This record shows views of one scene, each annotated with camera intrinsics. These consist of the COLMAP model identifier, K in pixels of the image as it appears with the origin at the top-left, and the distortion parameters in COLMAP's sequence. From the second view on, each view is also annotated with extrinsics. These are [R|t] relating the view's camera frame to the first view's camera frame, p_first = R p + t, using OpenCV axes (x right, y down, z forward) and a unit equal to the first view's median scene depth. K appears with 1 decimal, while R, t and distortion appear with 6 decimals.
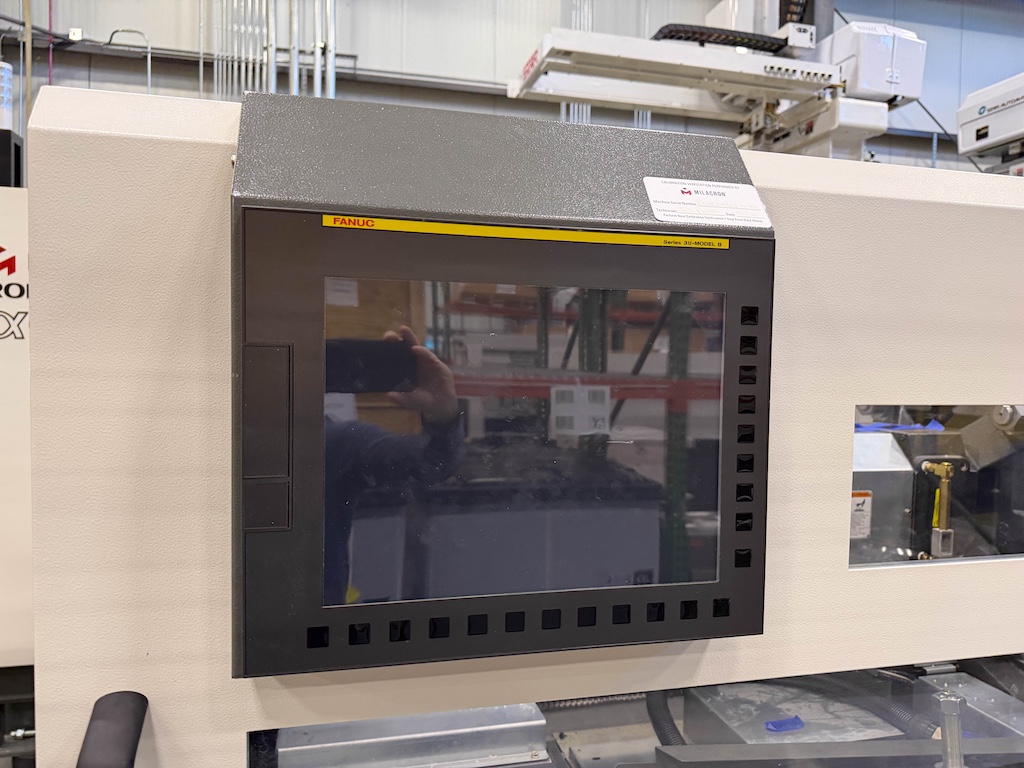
lens RADIAL K [[731.4, 0, 512.5], [0, 731.4, 391.0], [0, 0, 1]] dist [-0.005512, -0.000513]
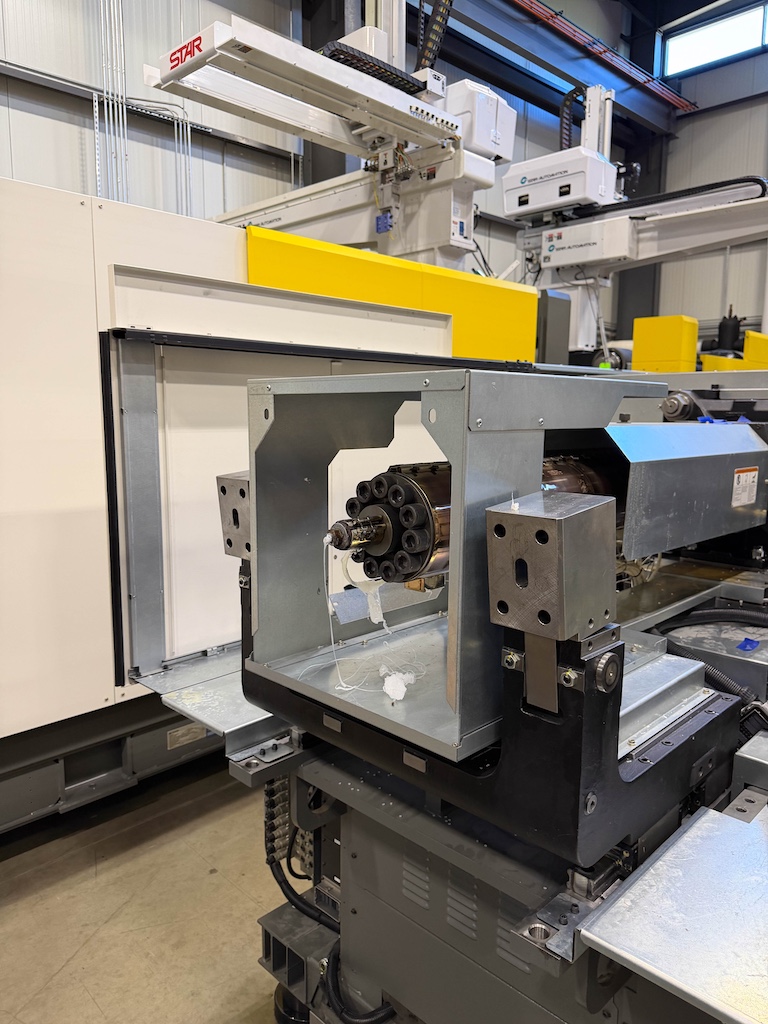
lens RADIAL K [[731.4, 0, 376.6], [0, 731.4, 510.9], [0, 0, 1]] dist [-0.005512, -0.000513]
pose [[0.855159, -0.083958, 0.511521, -0.275425], [0.032104, 0.993480, 0.109393, 0.017638], [-0.517371, -0.077127, 0.852279, 0.081274]]
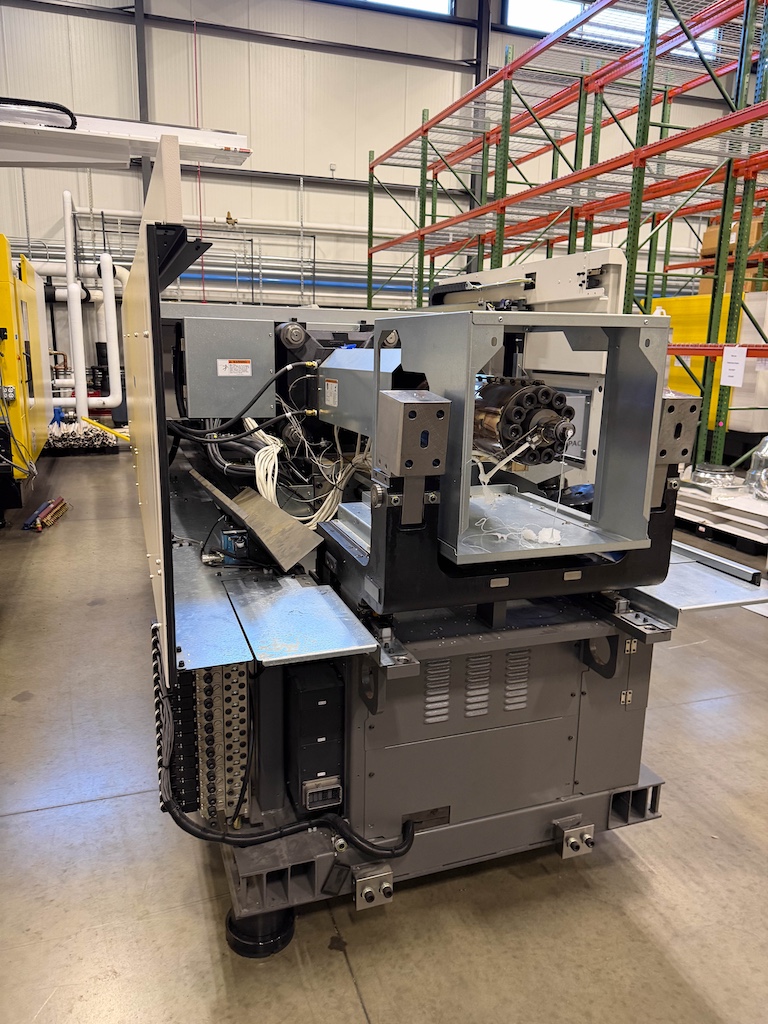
lens RADIAL K [[727.8, 0, 384.0], [0, 727.8, 512.0], [0, 0, 1]] dist [0.003767, -0.000817]
pose [[-0.109991, -0.241173, 0.964229, -0.521965], [0.023238, 0.969226, 0.245073, 0.001963], [-0.993661, 0.049363, -0.101002, 0.448761]]
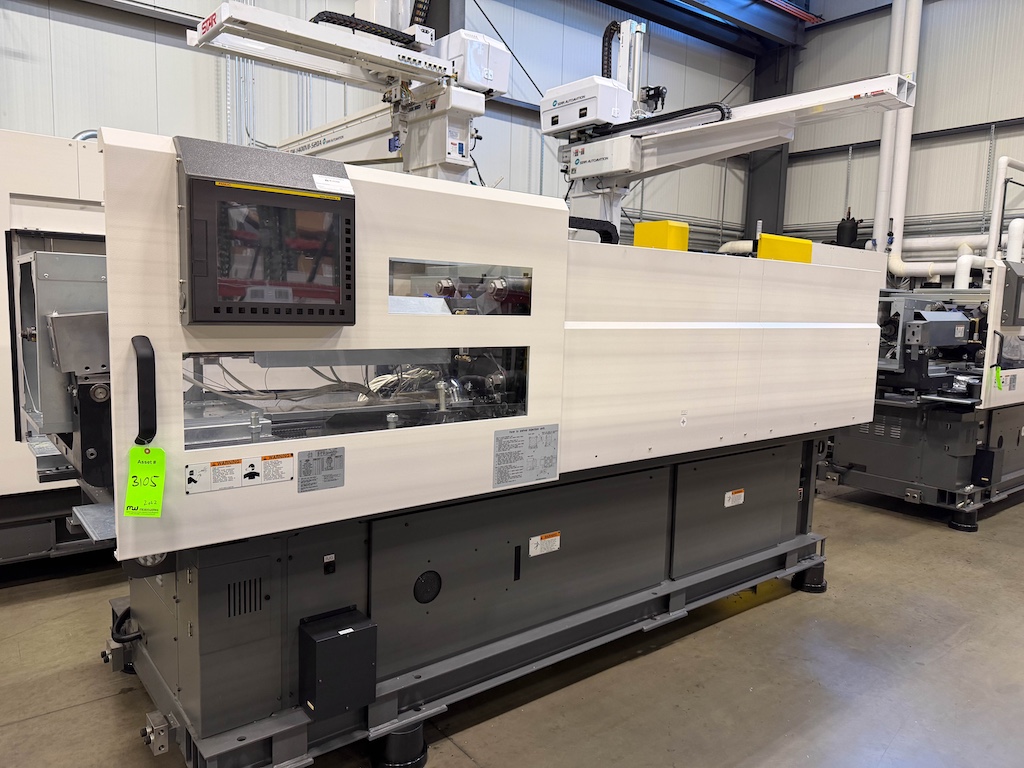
lens RADIAL K [[727.8, 0, 505.4], [0, 727.8, 389.4], [0, 0, 1]] dist [0.003767, -0.000817]
pose [[0.906238, -0.040011, 0.420870, -0.061332], [0.005056, 0.996466, 0.083844, 0.053296], [-0.422738, -0.073854, 0.903238, -0.324394]]
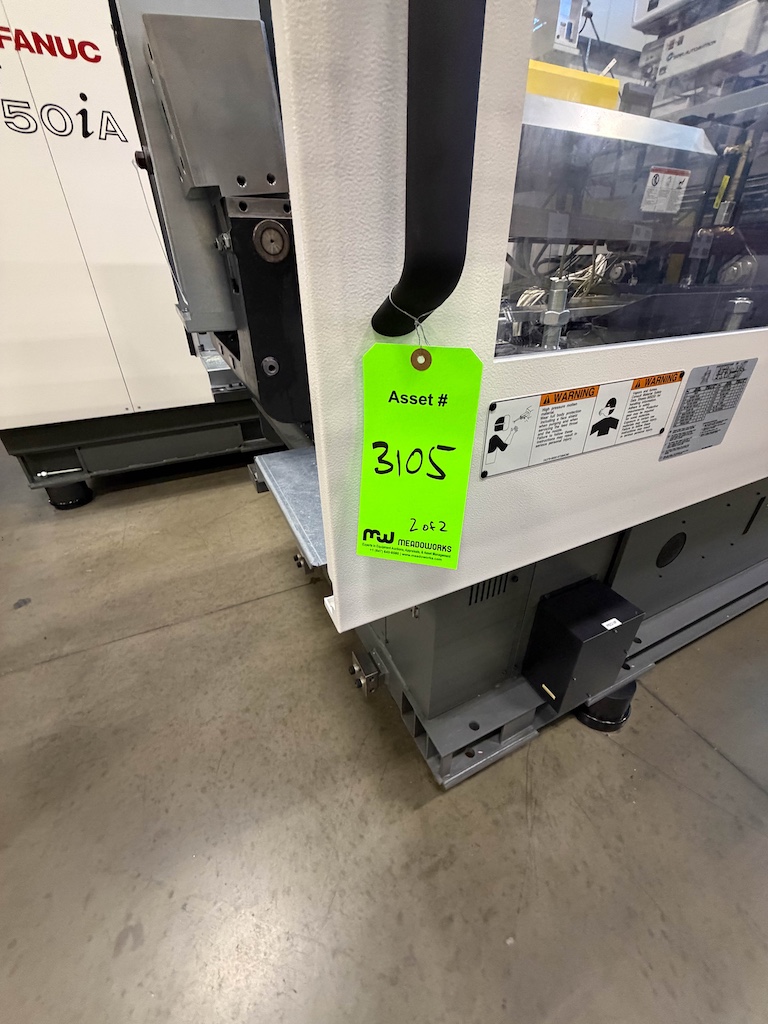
lens RADIAL K [[409.1, 0, 385.4], [0, 409.1, 509.3], [0, 0, 1]] dist [-0.000262, -0.000382]
pose [[0.976153, -0.130769, 0.173279, -0.099885], [0.033357, 0.879081, 0.475504, 0.108969], [-0.214508, -0.458385, 0.862479, 0.058121]]
